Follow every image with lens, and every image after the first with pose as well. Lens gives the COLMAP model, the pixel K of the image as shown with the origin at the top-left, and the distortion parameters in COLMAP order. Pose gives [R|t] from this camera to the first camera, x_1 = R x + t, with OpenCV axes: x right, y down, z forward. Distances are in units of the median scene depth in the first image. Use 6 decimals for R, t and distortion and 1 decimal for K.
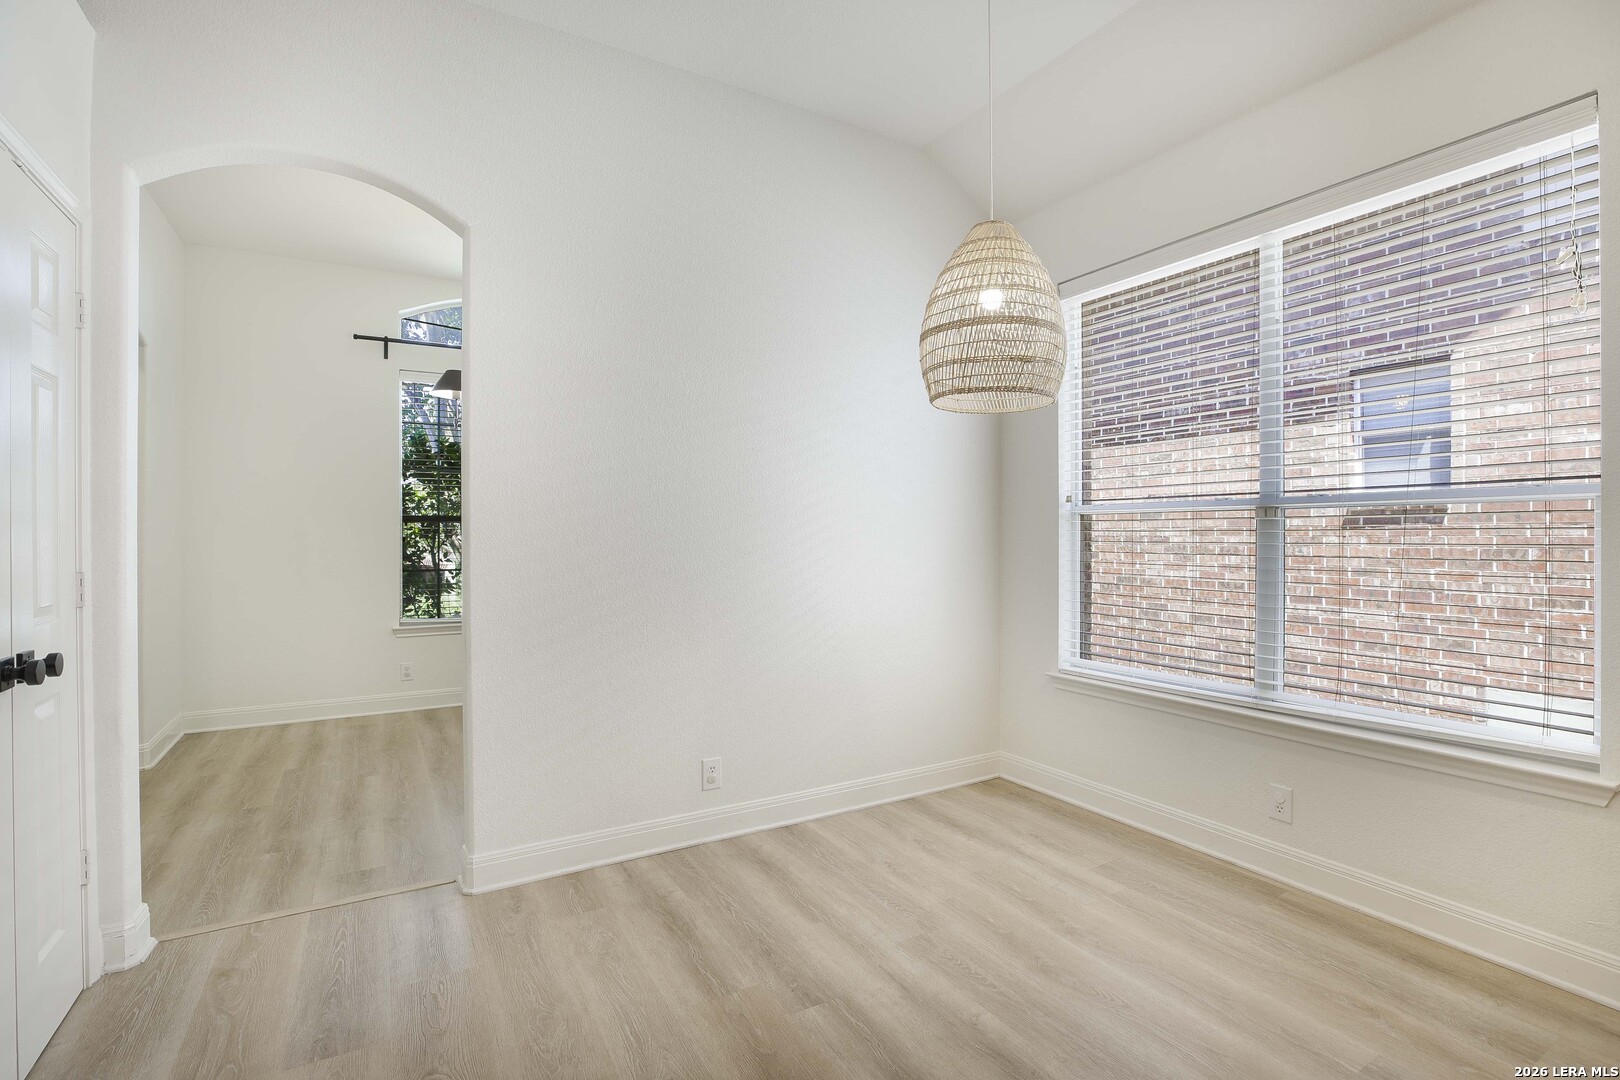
lens RADIAL K [[765.1, 0, 811.2], [0, 765.1, 523.4], [0, 0, 1]] dist [-0.046132, 0.014056]
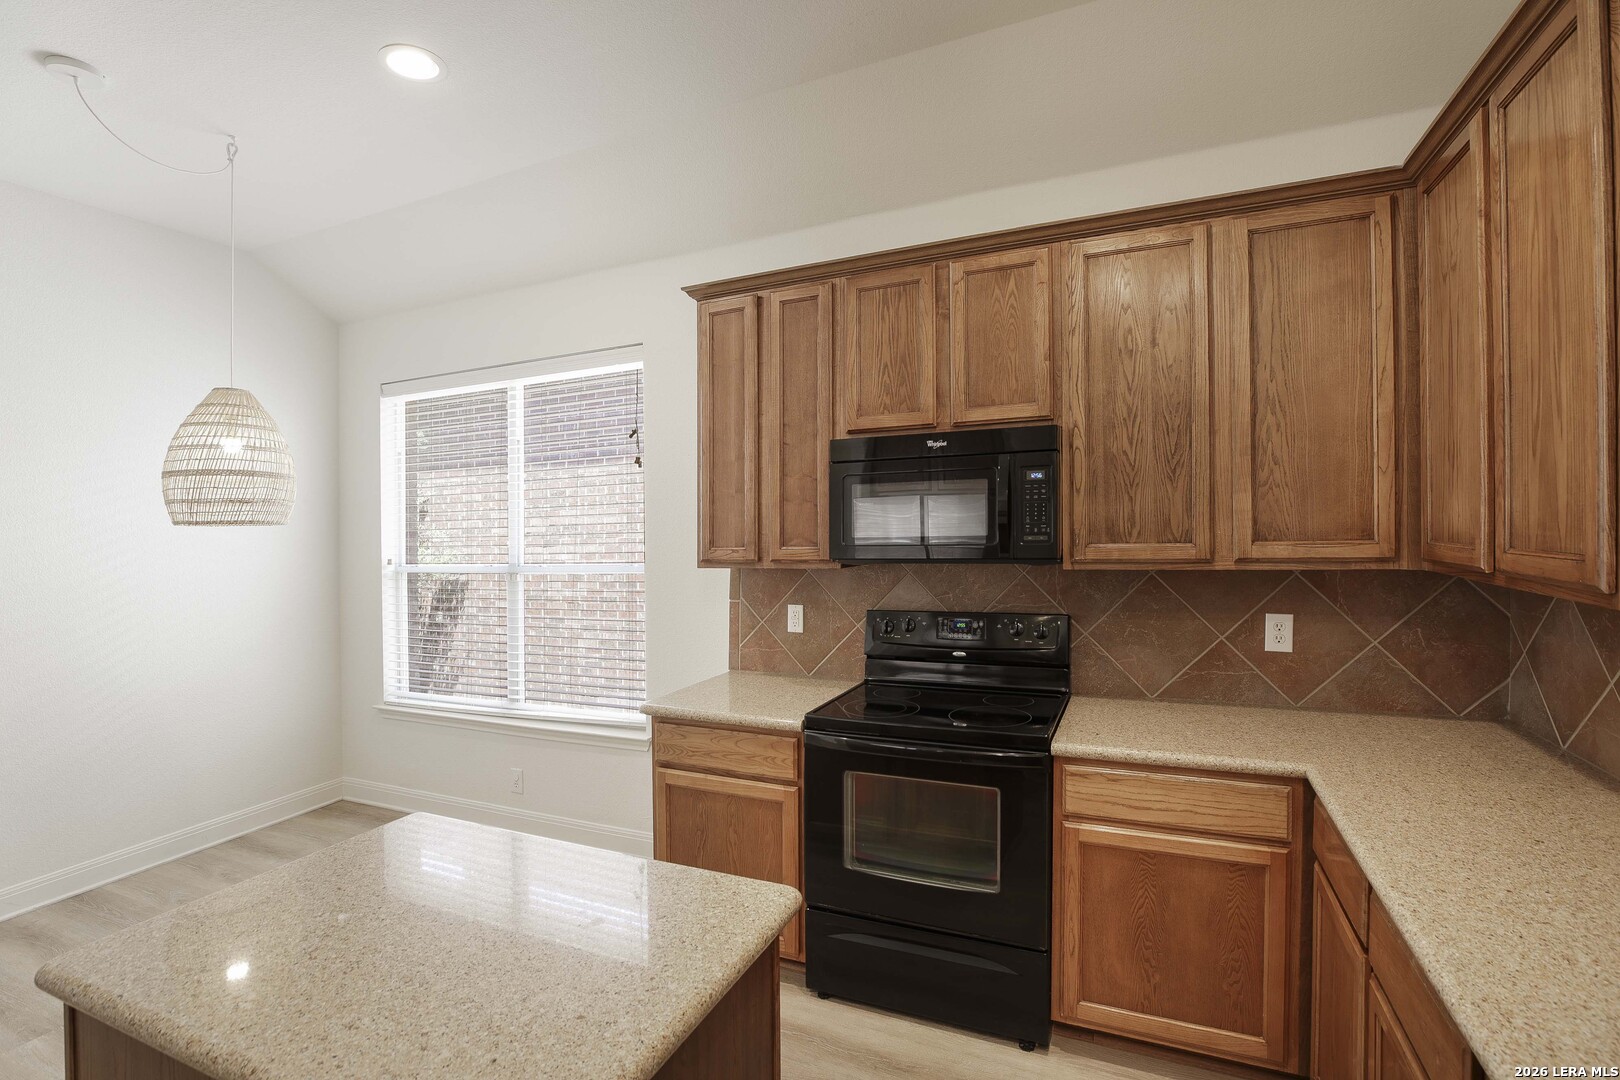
lens RADIAL K [[761.1, 0, 811.1], [0, 761.1, 513.2], [0, 0, 1]] dist [-0.045653, 0.015063]
pose [[0.810430, -0.017185, 0.585583, 0.218745], [0.021383, 0.999771, -0.000253, -0.116600], [-0.585445, 0.012727, 0.810612, -0.458394]]
